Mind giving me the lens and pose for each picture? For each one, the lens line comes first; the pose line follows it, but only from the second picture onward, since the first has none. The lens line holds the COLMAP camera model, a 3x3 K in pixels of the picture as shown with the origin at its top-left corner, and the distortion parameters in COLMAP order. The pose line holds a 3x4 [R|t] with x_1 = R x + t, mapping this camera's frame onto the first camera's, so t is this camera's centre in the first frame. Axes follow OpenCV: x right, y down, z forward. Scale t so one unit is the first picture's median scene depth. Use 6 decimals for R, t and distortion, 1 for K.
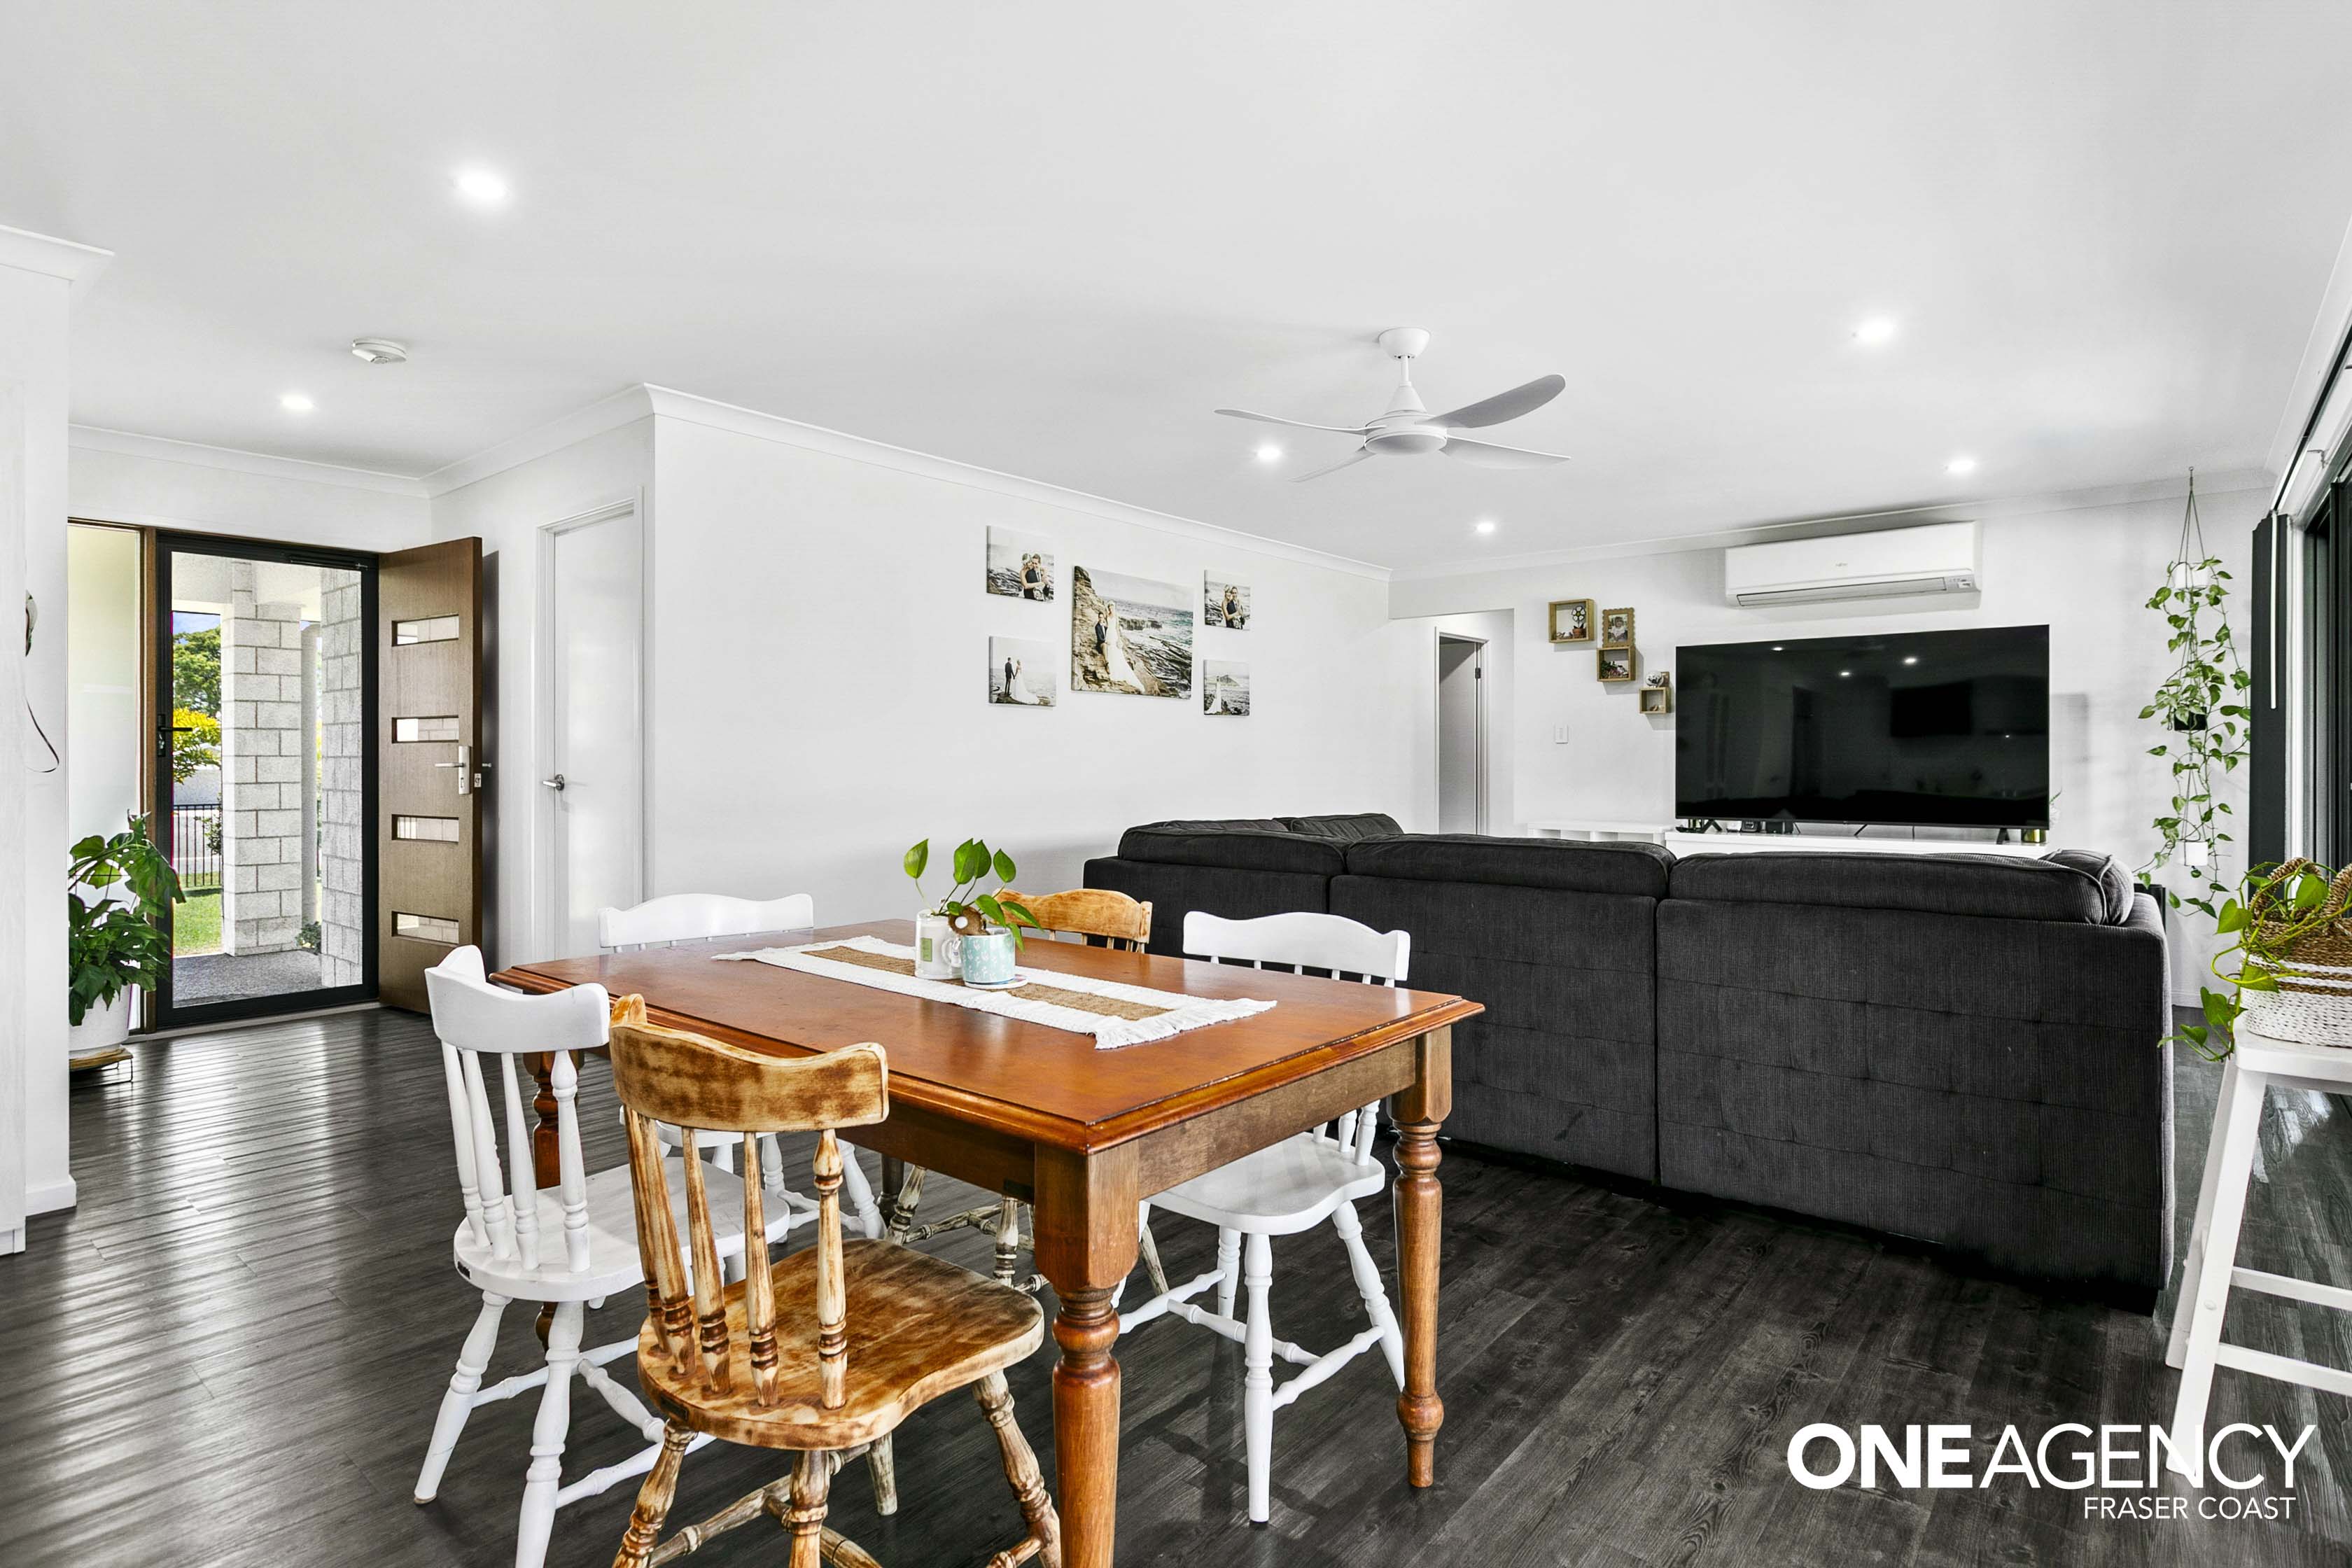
lens RADIAL K [[1196.7, 0, 1182.1], [0, 1196.7, 768.8], [0, 0, 1]] dist [-0.000189, 0.000240]
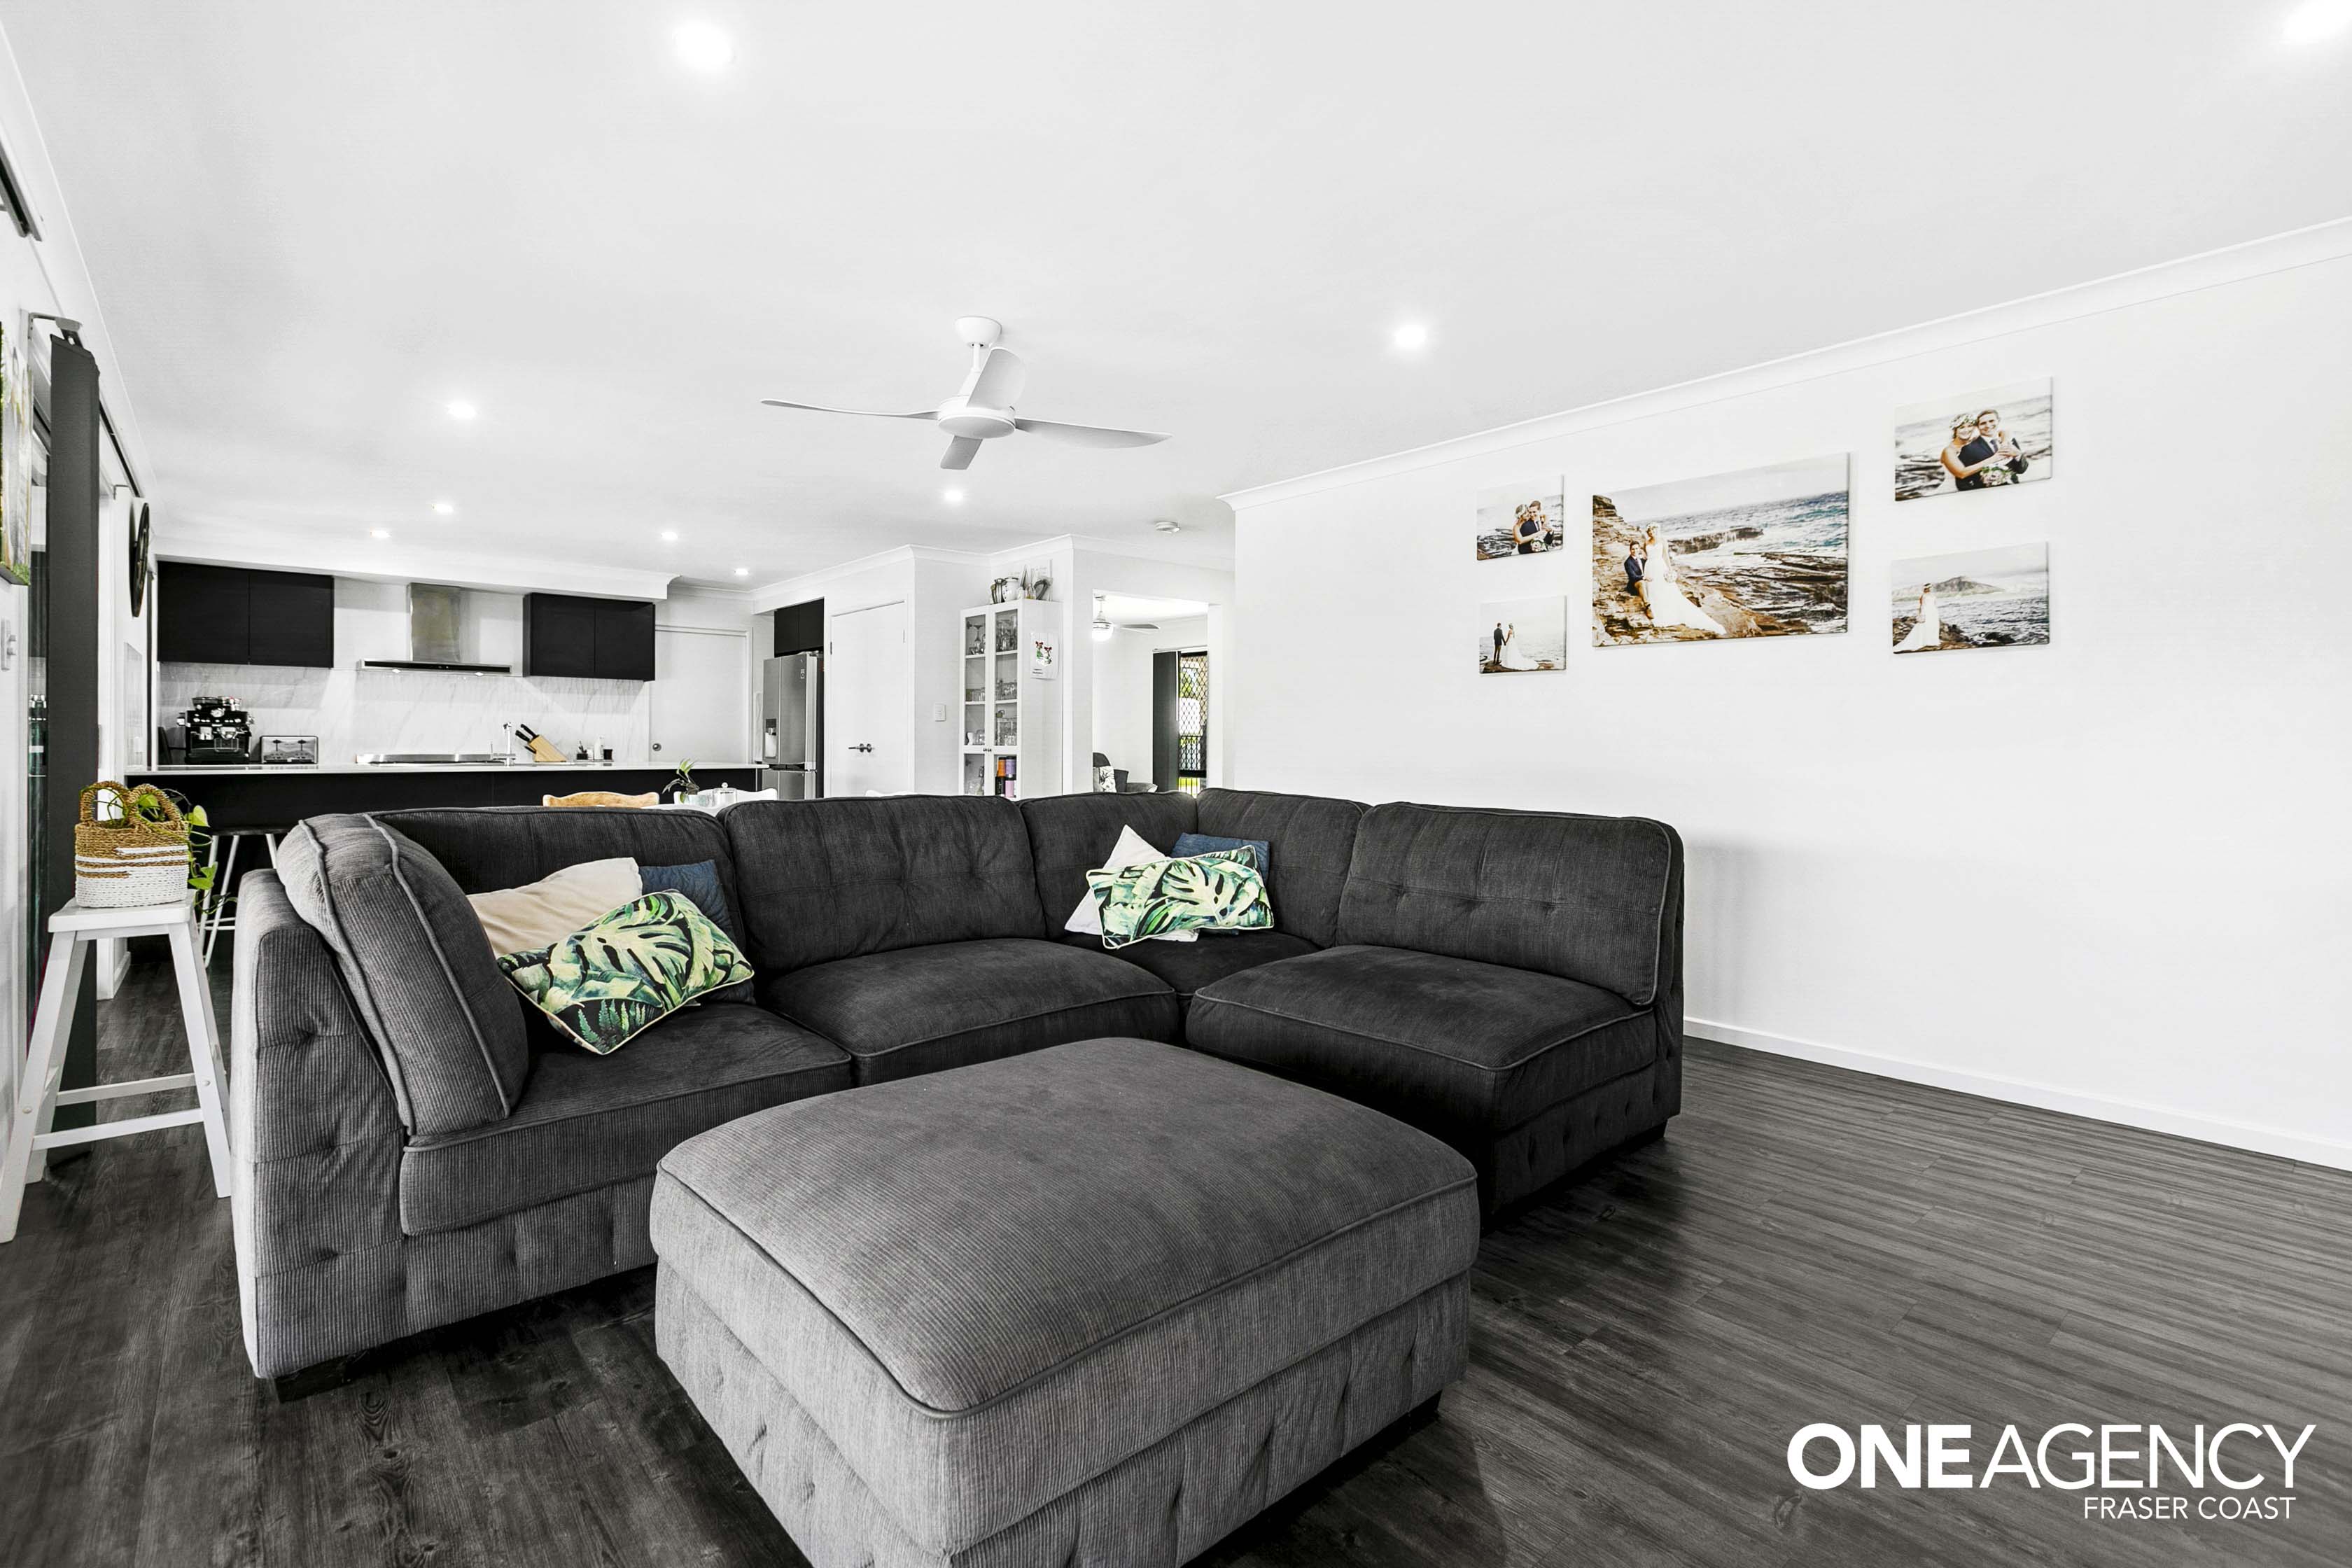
lens RADIAL K [[1055.3, 0, 1176.1], [0, 1055.3, 777.8], [0, 0, 1]] dist [0.008364, -0.001811]
pose [[-0.158807, 0.031387, -0.986811, 0.628913], [-0.011736, 0.999364, 0.033675, 0.003109], [0.987240, 0.016929, -0.158338, 0.770898]]
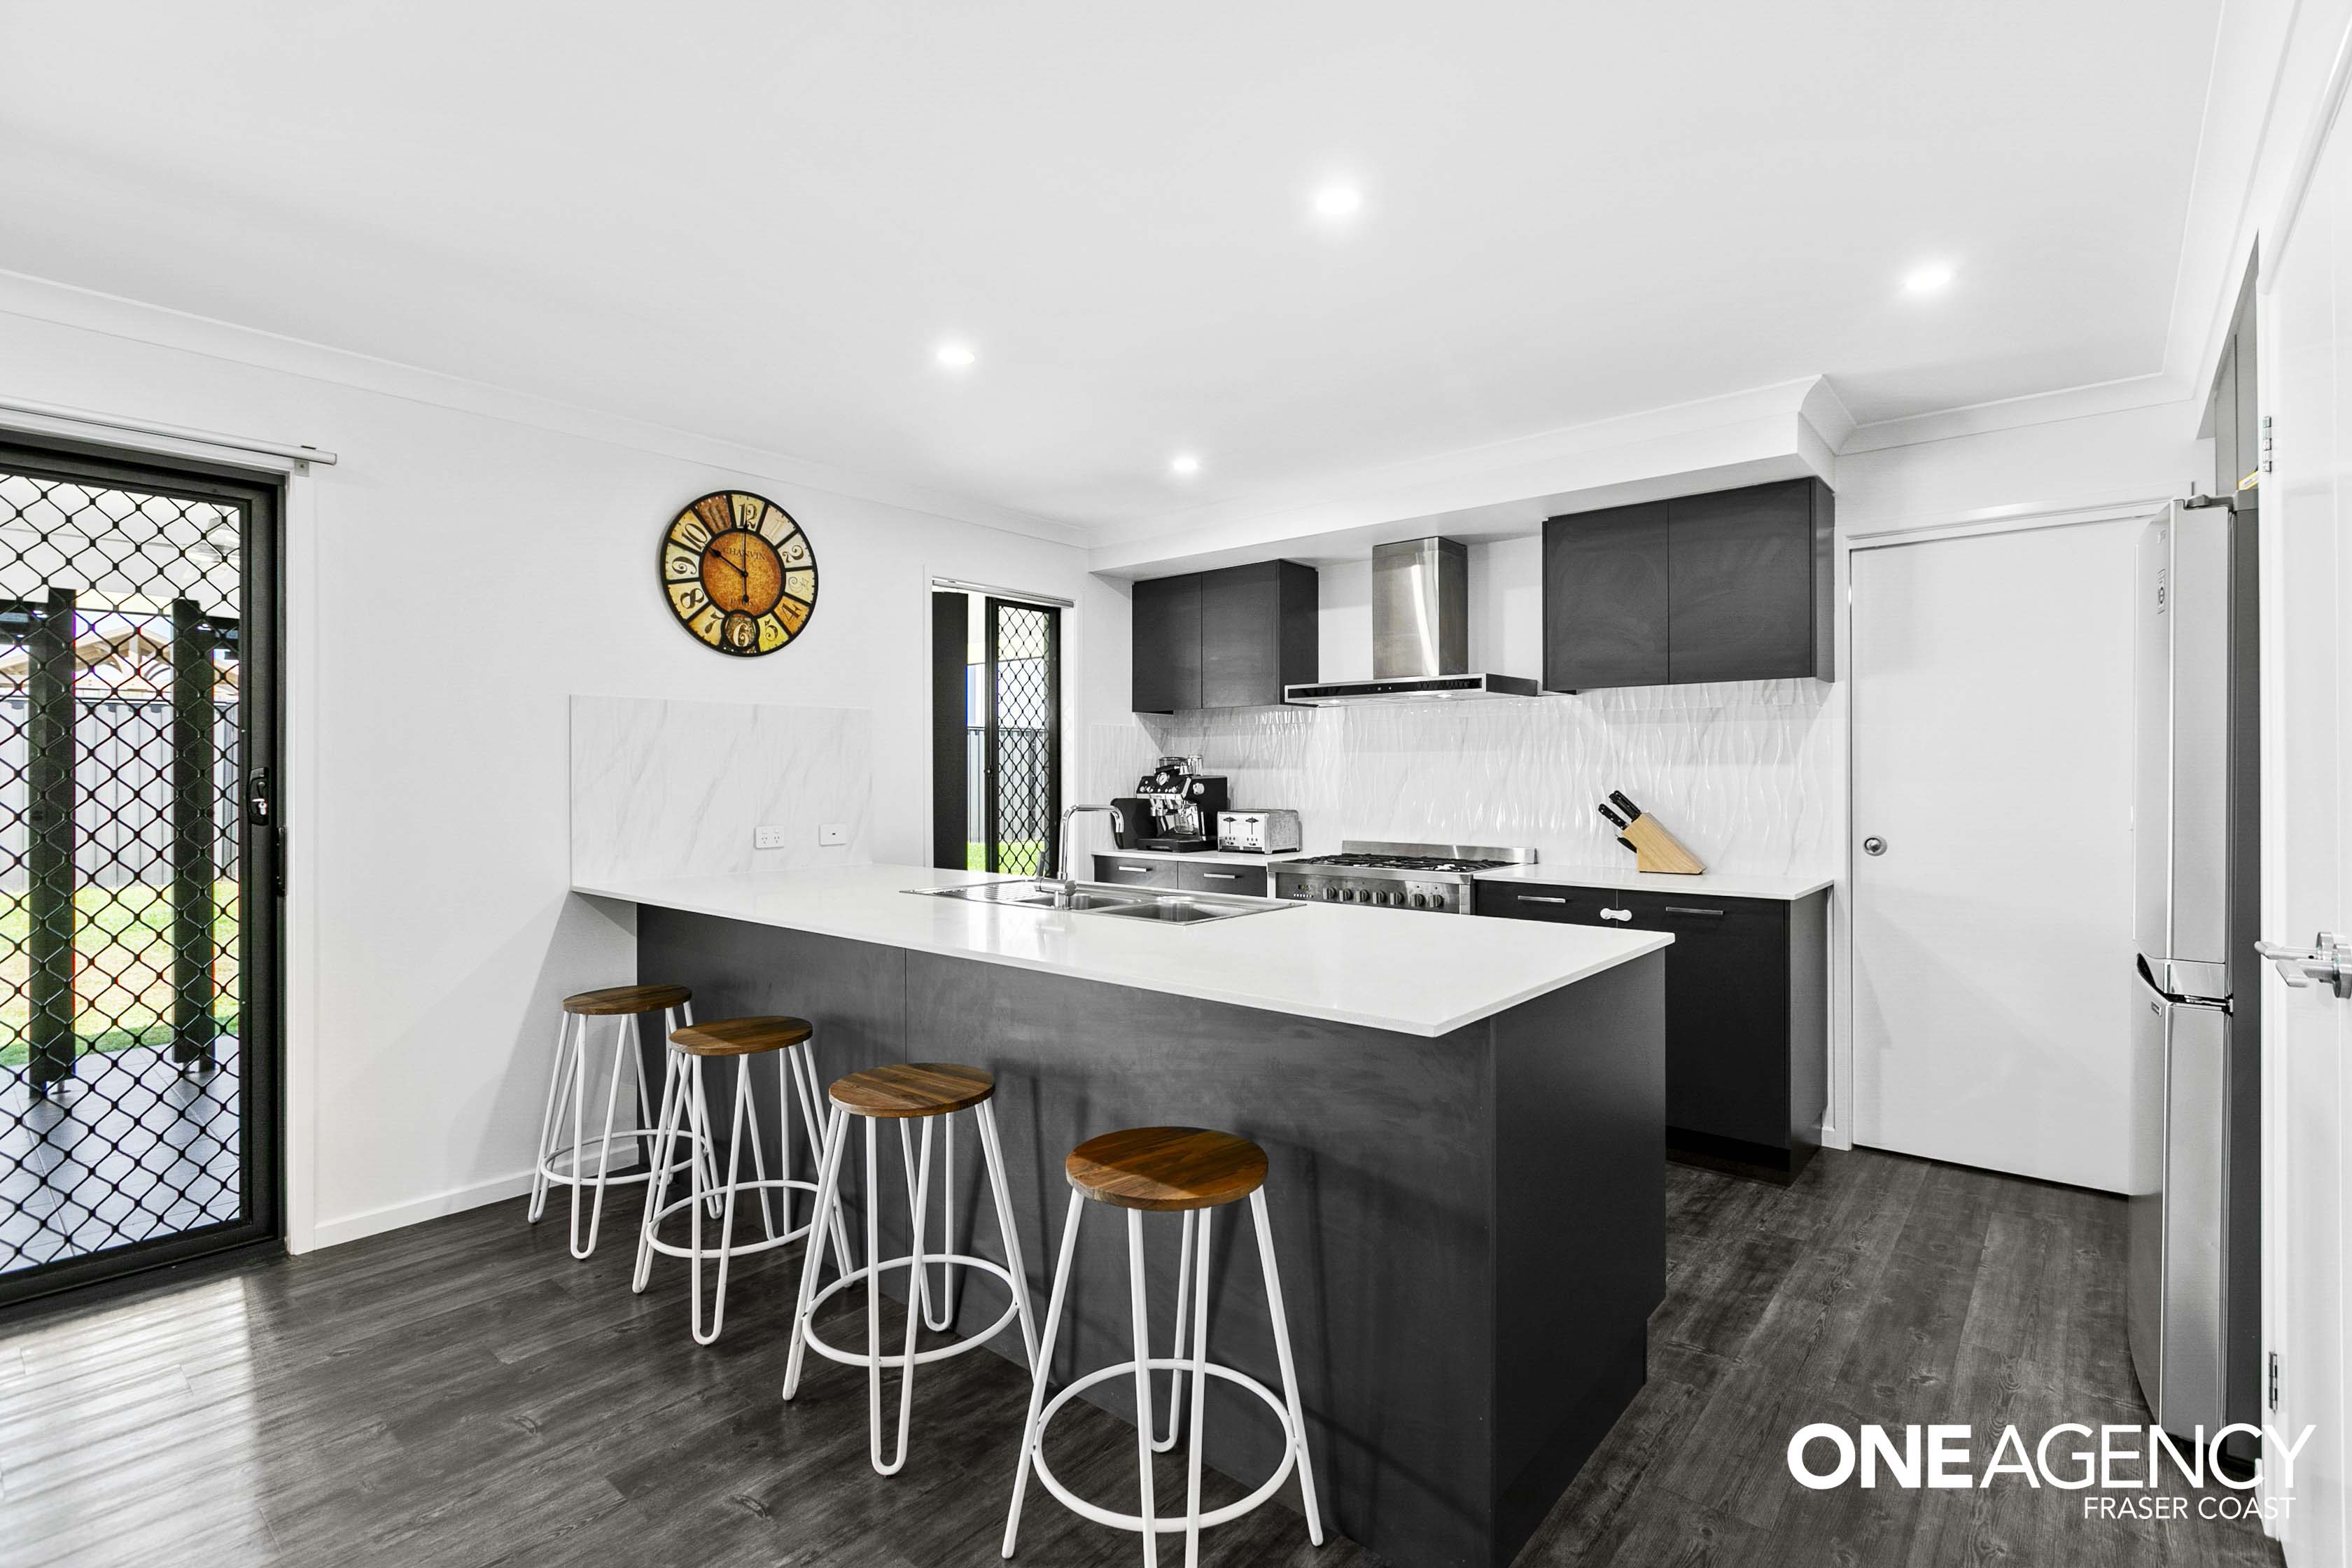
lens RADIAL K [[1078.3, 0, 1180.3], [0, 1078.3, 769.5], [0, 0, 1]] dist [-0.005846, 0.001769]
pose [[-0.999887, 0.001880, 0.014907, -0.328898], [0.001969, 0.999980, 0.005963, -0.026860], [-0.014895, 0.005991, -0.999871, 0.411243]]
